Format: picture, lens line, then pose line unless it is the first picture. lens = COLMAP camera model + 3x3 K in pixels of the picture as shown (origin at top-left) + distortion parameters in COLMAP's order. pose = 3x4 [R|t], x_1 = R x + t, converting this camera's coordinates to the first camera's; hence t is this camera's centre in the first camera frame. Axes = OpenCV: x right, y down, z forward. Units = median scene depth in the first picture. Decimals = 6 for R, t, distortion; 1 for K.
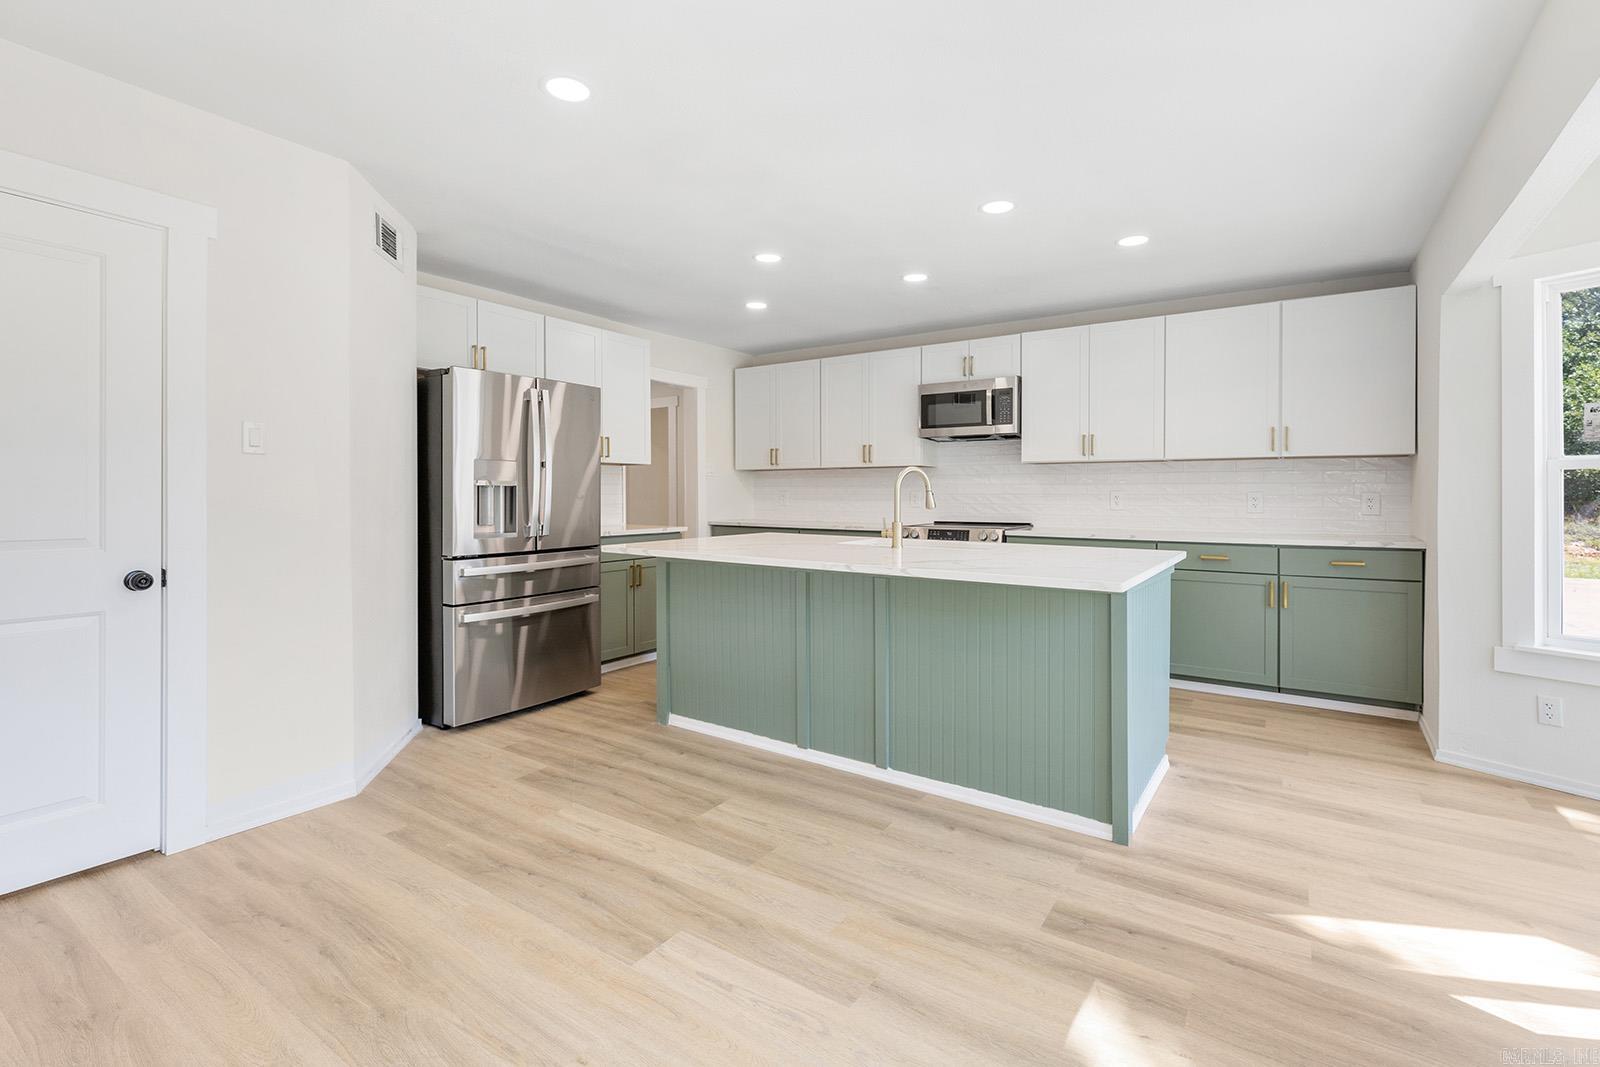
lens RADIAL K [[719.3, 0, 841.5], [0, 719.3, 494.8], [0, 0, 1]] dist [0.000576, -0.000119]
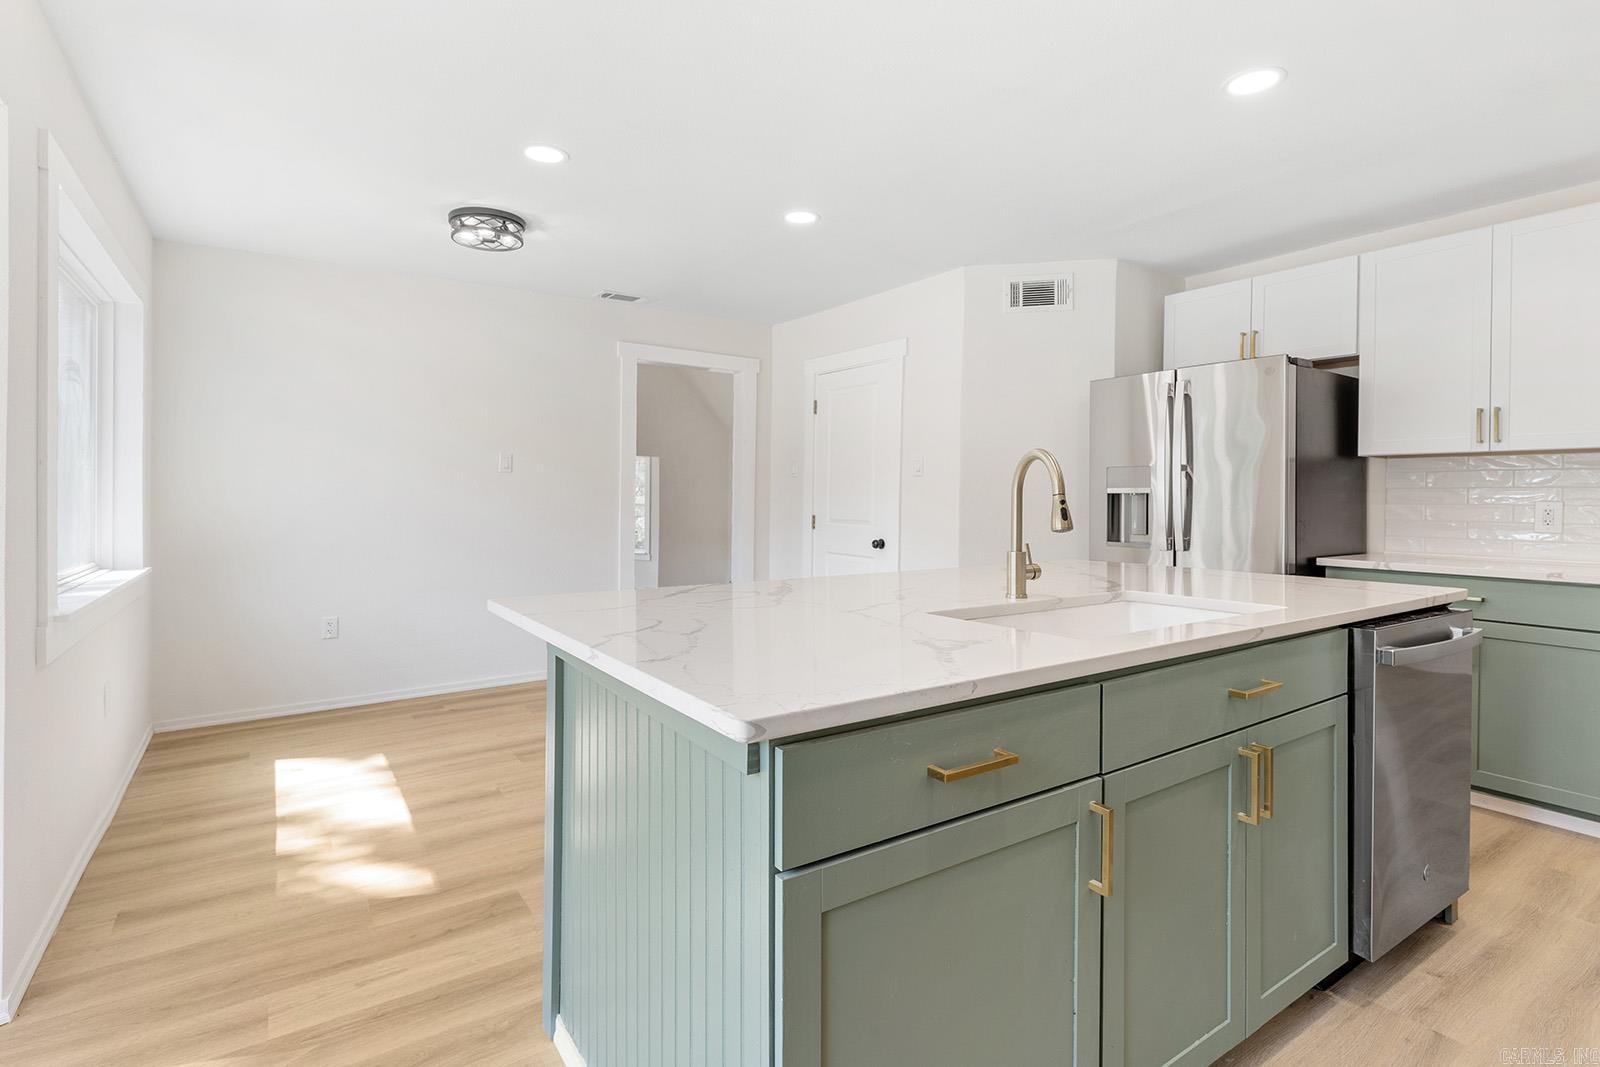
lens RADIAL K [[775.4, 0, 801.6], [0, 775.4, 500.1], [0, 0, 1]] dist [-0.002160, -0.000138]
pose [[-0.383243, -0.001067, -0.923647, 0.938246], [-0.006803, 0.999975, 0.001667, -0.004267], [0.923622, 0.006923, -0.383241, 1.438366]]
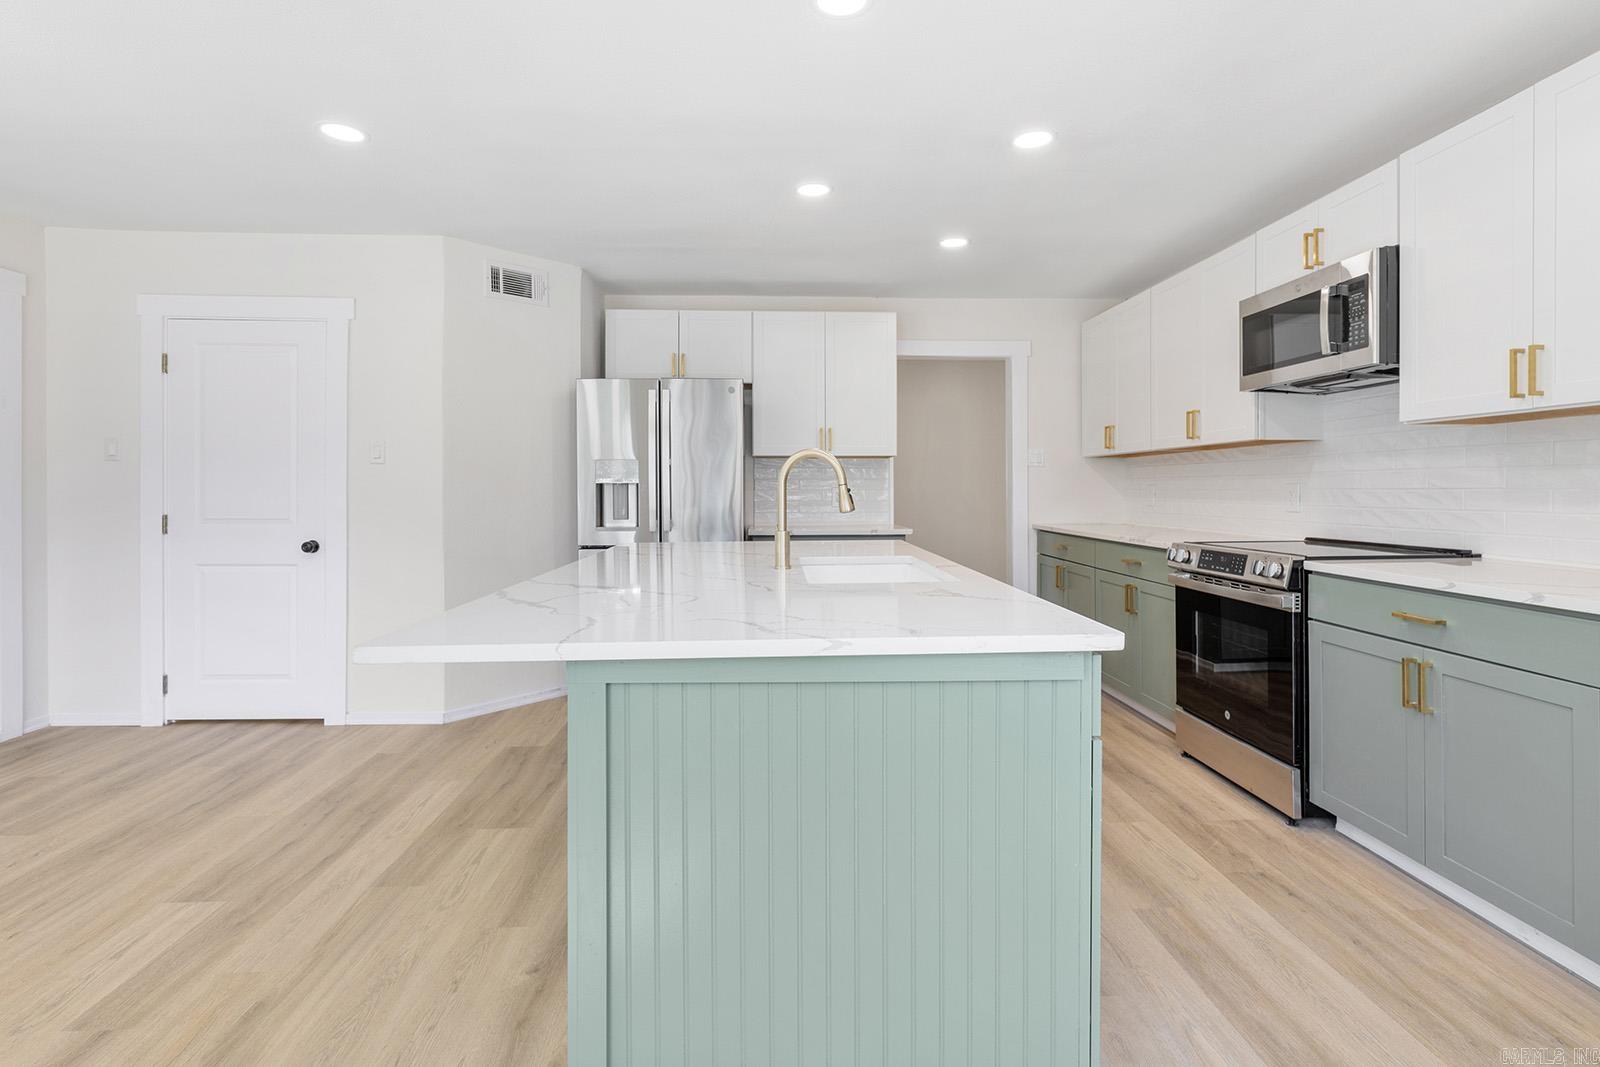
lens RADIAL K [[775.4, 0, 801.6], [0, 775.4, 500.1], [0, 0, 1]] dist [-0.002160, -0.000138]
pose [[0.584083, 0.008629, -0.811648, 0.918903], [0.004051, 0.999900, 0.013545, -0.004138], [0.811684, -0.011199, 0.583990, 0.780356]]
